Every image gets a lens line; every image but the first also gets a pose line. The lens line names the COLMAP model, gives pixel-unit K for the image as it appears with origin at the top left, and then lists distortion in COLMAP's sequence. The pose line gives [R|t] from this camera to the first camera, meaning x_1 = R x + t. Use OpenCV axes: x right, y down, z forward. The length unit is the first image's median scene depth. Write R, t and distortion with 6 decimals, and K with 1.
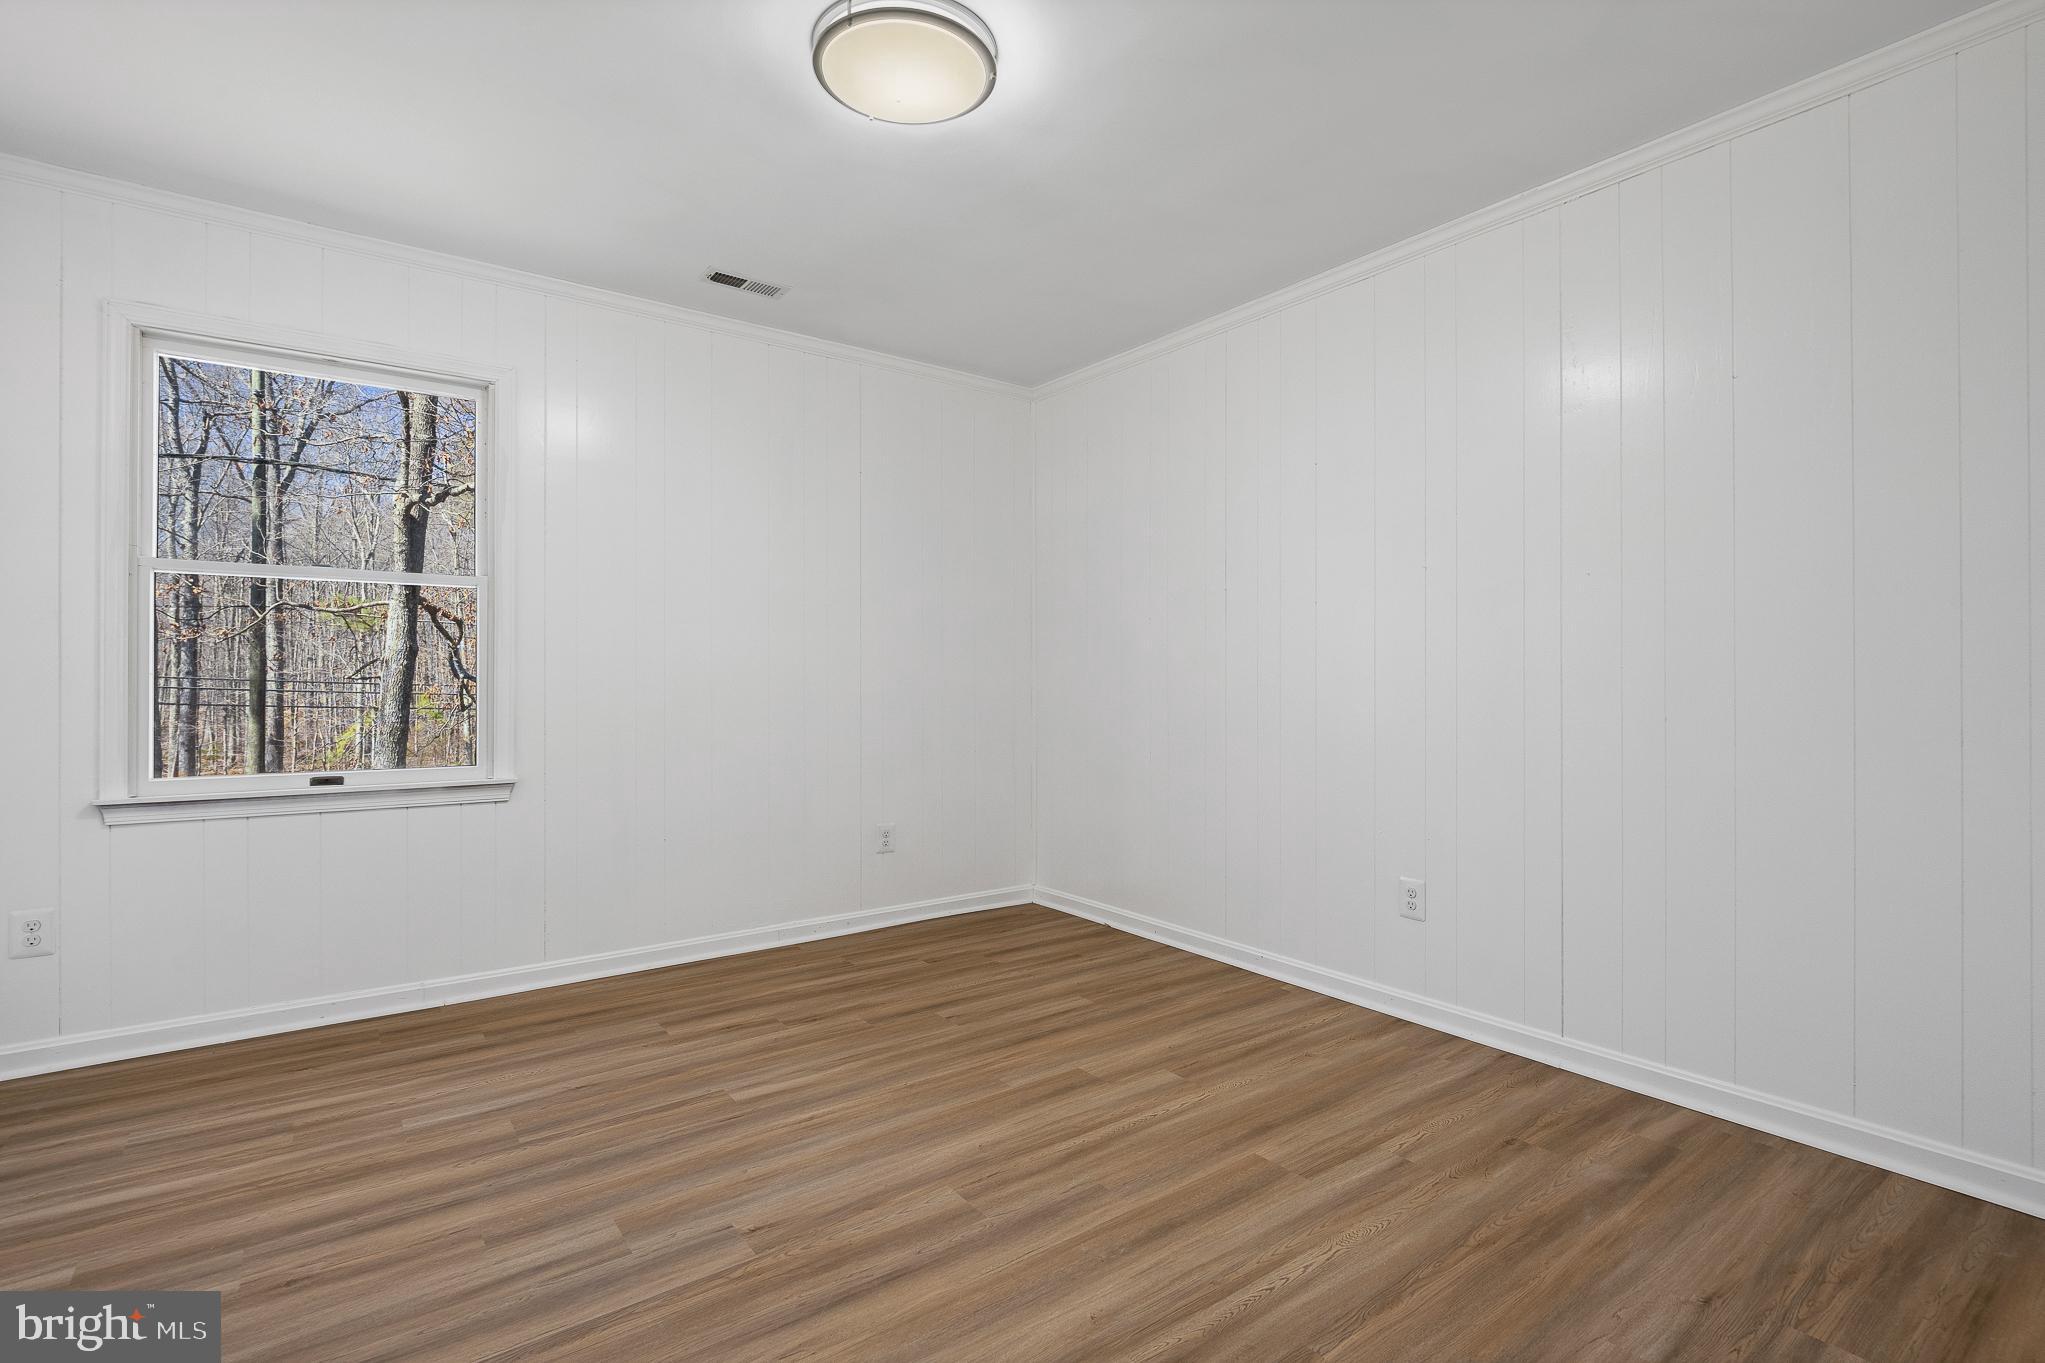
lens RADIAL K [[989.3, 0, 1012.4], [0, 989.3, 672.9], [0, 0, 1]] dist [0.006378, -0.003201]
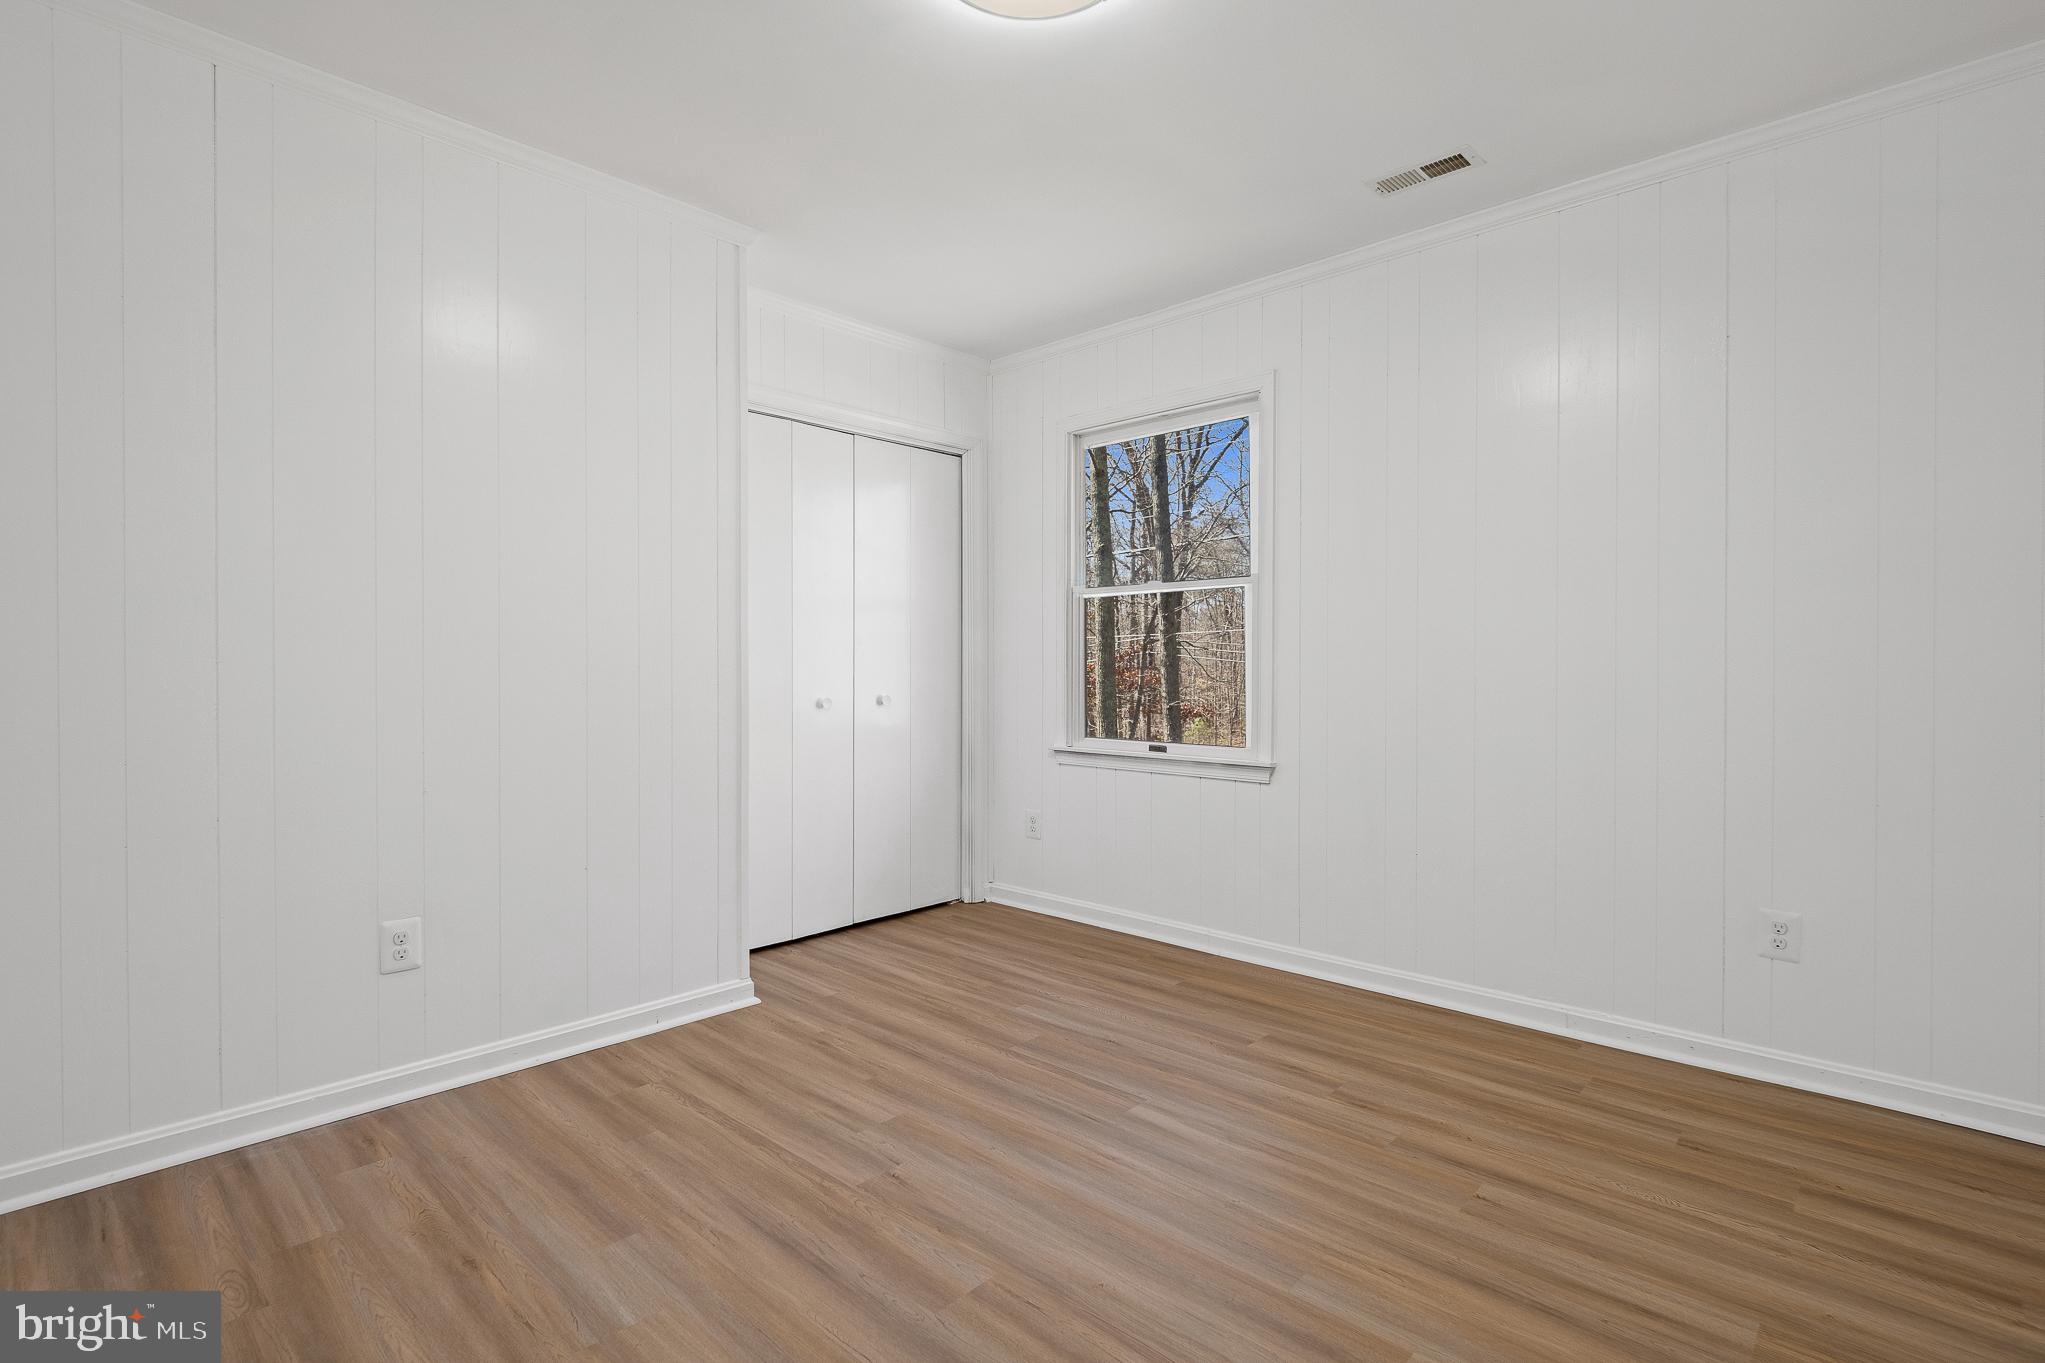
lens RADIAL K [[989.3, 0, 1023.3], [0, 989.3, 685.4], [0, 0, 1]] dist [0.006378, -0.003201]
pose [[0.156337, 0.016297, -0.987569, 0.588054], [0.007752, 0.999813, 0.017727, 0.003329], [0.987673, -0.010427, 0.156181, 0.693310]]
